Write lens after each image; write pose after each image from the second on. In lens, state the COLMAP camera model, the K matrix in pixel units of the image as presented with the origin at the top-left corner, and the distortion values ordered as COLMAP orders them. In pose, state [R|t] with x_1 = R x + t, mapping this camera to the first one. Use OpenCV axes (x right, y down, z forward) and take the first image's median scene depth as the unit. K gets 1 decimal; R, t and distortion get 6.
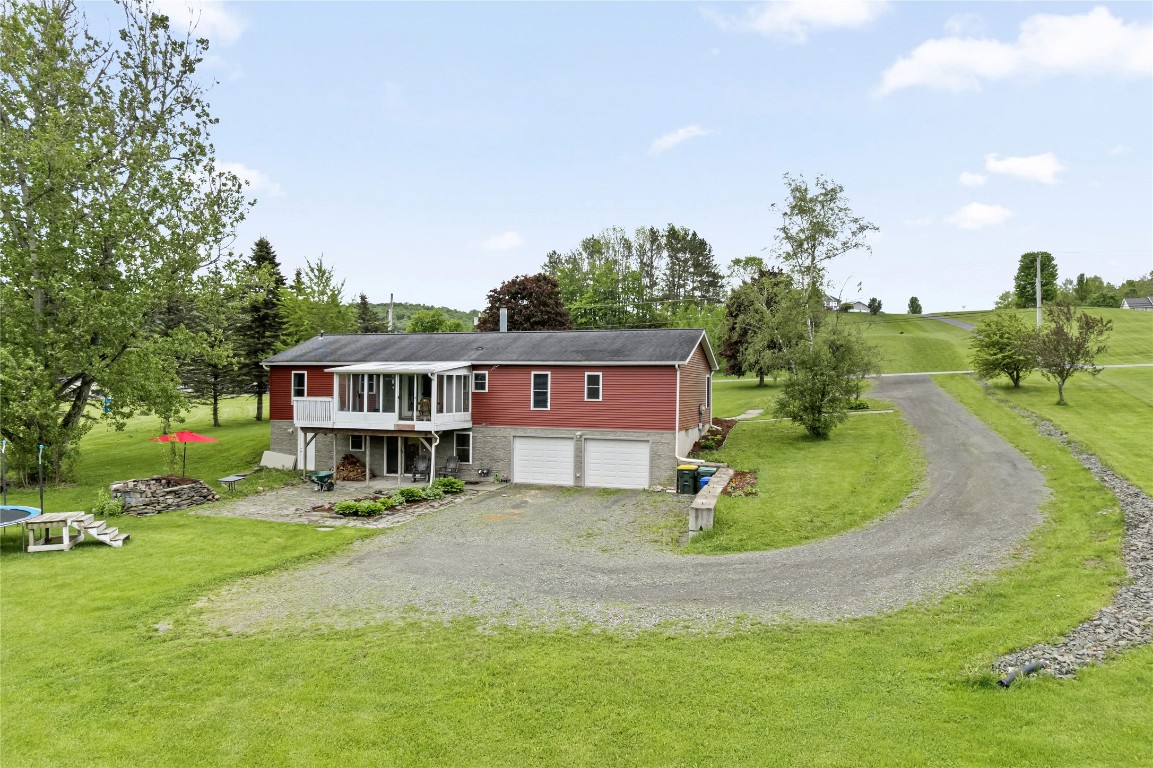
lens RADIAL K [[721.5, 0, 576.5], [0, 721.5, 384.0], [0, 0, 1]] dist [-0.065016, 0.060345]
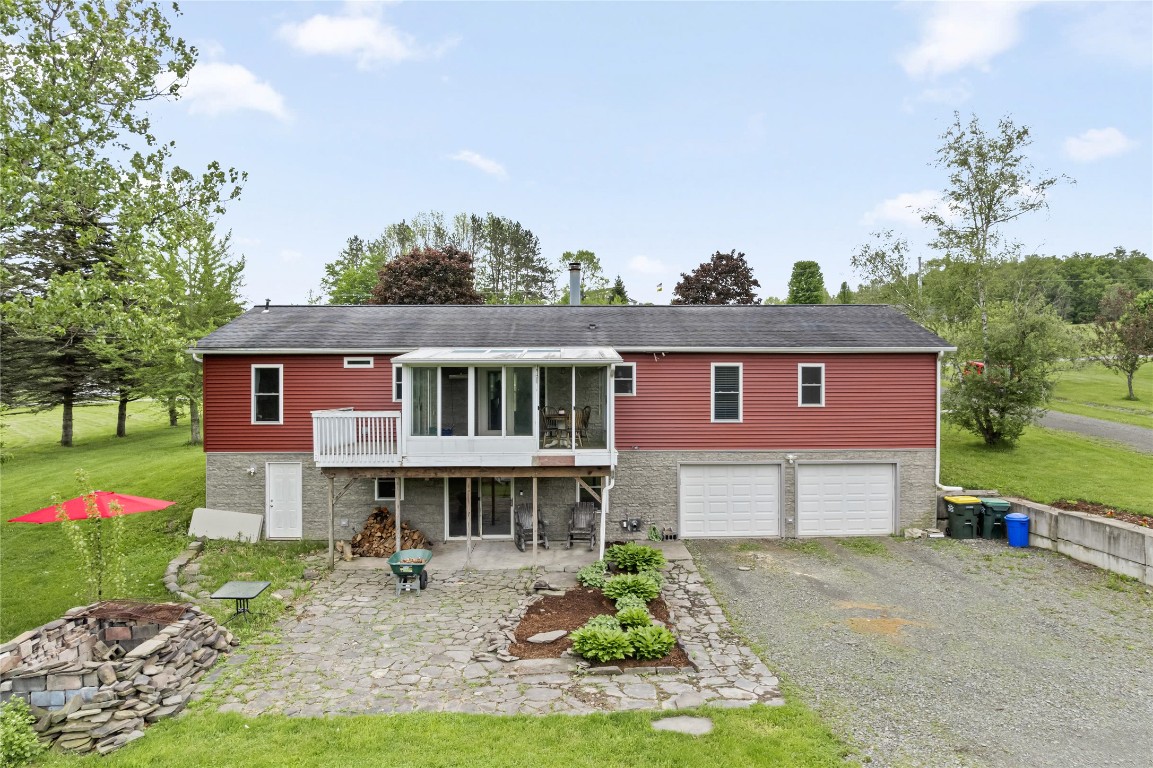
lens RADIAL K [[721.5, 0, 576.5], [0, 721.5, 384.0], [0, 0, 1]] dist [-0.065016, 0.060345]
pose [[0.945435, -0.010846, 0.325629, -0.383229], [0.011059, 0.999938, 0.001197, -0.000546], [-0.325622, 0.002470, 0.945497, 0.435800]]
